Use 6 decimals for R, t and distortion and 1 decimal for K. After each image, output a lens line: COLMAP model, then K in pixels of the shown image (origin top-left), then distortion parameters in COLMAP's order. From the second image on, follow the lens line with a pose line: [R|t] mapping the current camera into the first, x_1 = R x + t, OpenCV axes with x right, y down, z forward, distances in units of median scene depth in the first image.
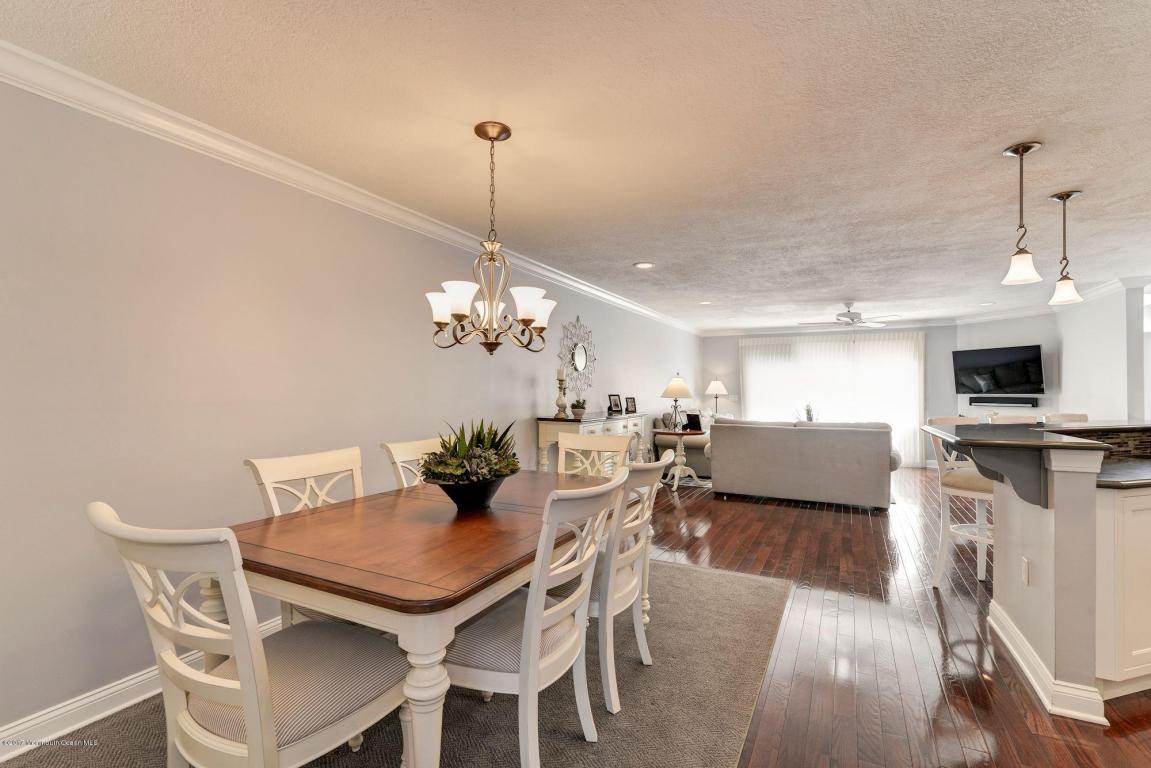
lens RADIAL K [[538.9, 0, 530.8], [0, 538.9, 394.5], [0, 0, 1]] dist [-0.000521, -0.002290]
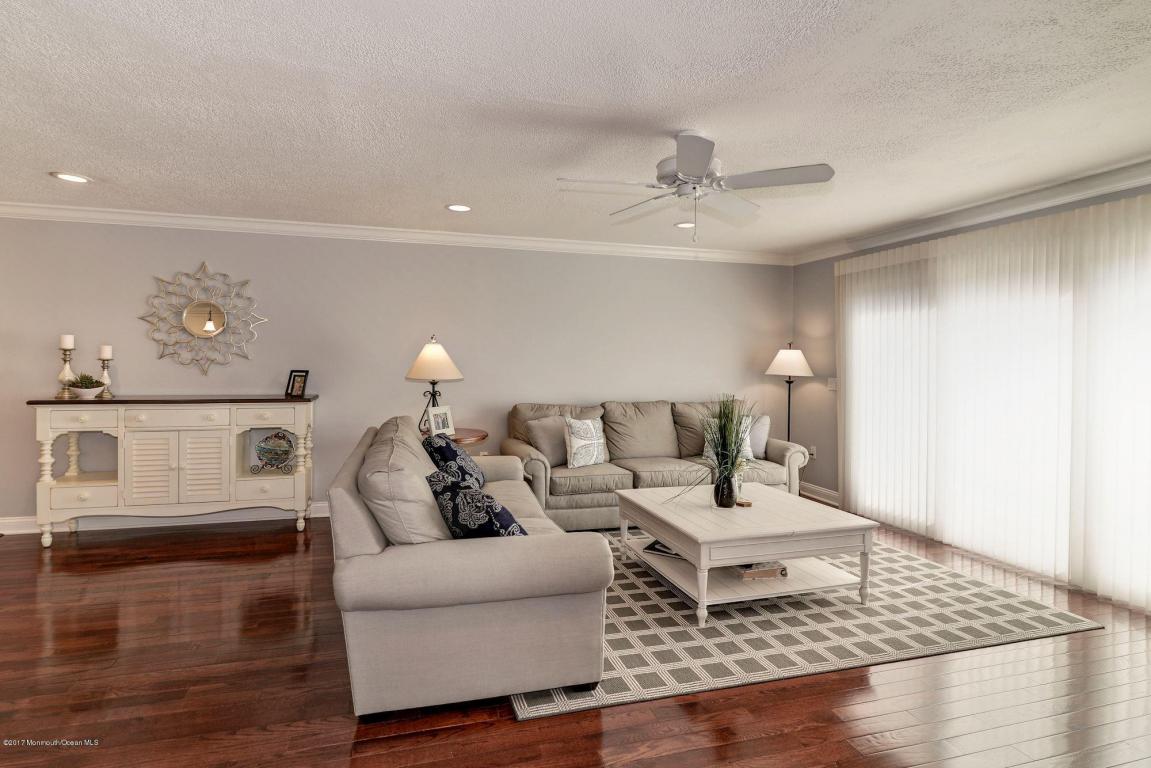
lens RADIAL K [[547.1, 0, 515.2], [0, 547.1, 368.3], [0, 0, 1]] dist [-0.010374, 0.005759]
pose [[0.680259, 0.014496, -0.732829, 0.742160], [-0.015418, 0.999866, 0.005466, -0.008712], [0.732810, 0.007580, 0.680391, 0.675543]]
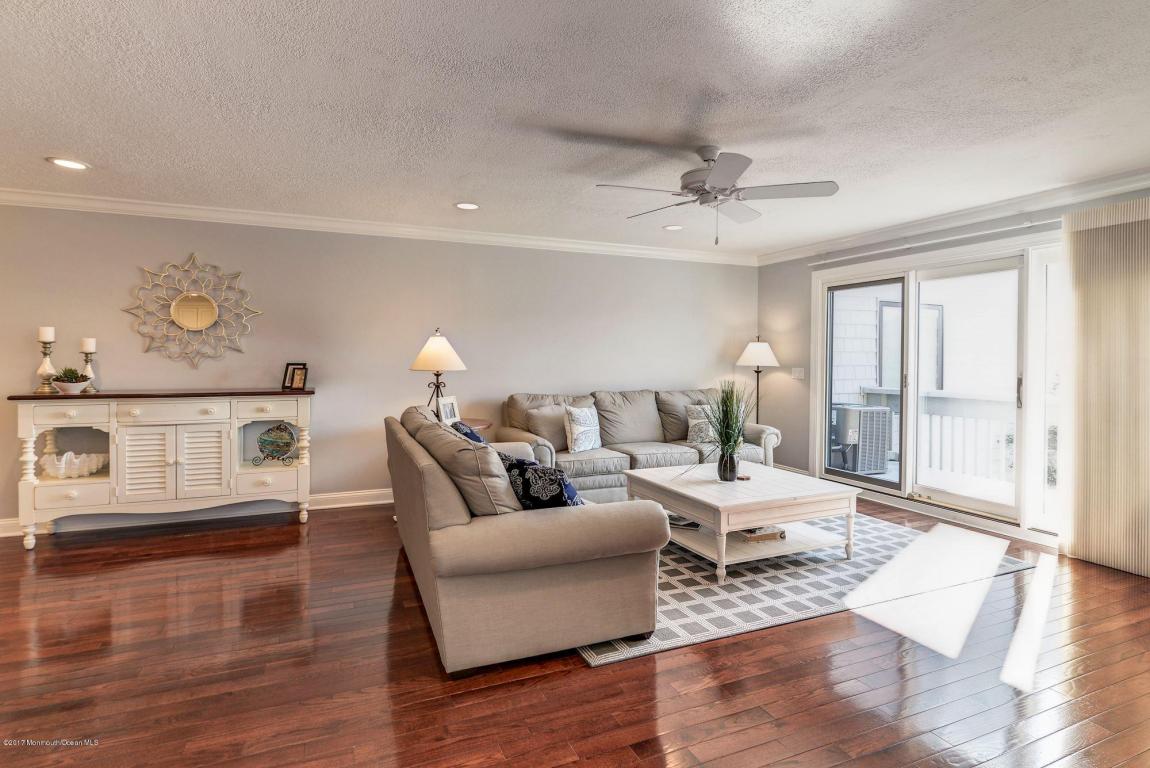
lens RADIAL K [[538.5, 0, 533.9], [0, 538.5, 369.8], [0, 0, 1]] dist [-0.000521, -0.002290]
pose [[0.759885, 0.020662, -0.649729, 0.723452], [-0.011220, 0.999763, 0.018672, -0.006267], [0.649960, -0.006899, 0.759937, 0.629029]]
